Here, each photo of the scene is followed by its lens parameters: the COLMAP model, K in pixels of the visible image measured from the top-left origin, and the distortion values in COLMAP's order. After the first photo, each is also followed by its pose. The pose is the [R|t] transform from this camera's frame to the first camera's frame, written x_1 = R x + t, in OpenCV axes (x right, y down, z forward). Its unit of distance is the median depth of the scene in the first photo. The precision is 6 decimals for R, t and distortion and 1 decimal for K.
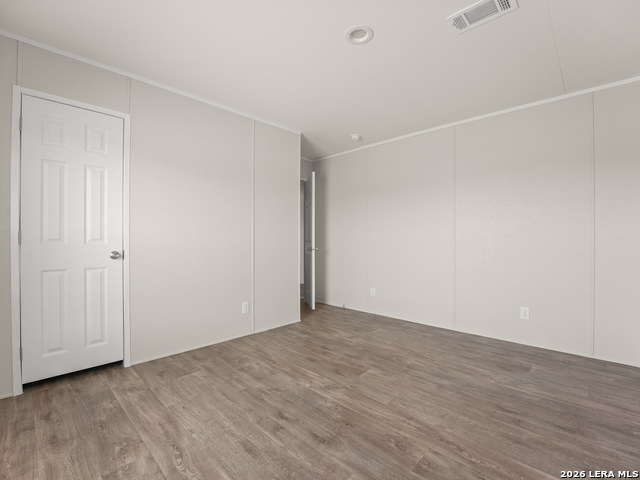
lens RADIAL K [[294.5, 0, 316.2], [0, 294.5, 241.9], [0, 0, 1]] dist [-0.026667, -0.002743]
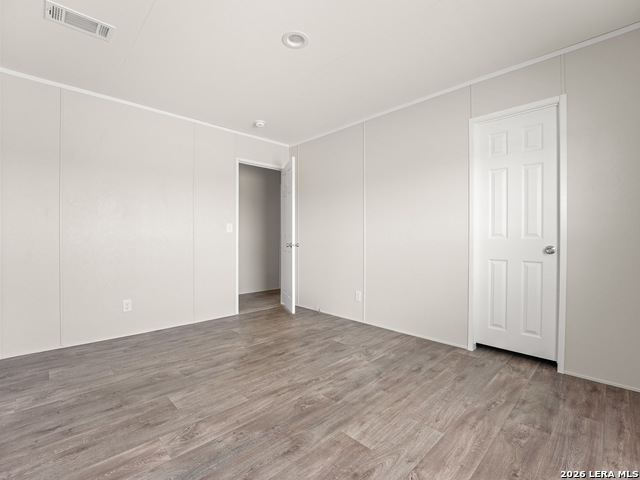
lens RADIAL K [[294.5, 0, 316.0], [0, 294.5, 237.1], [0, 0, 1]] dist [-0.026667, -0.002743]
pose [[0.039687, -0.015030, 0.999099, -0.683463], [0.012509, 0.999816, 0.014544, -0.009550], [-0.999134, 0.011921, 0.039867, 0.667458]]
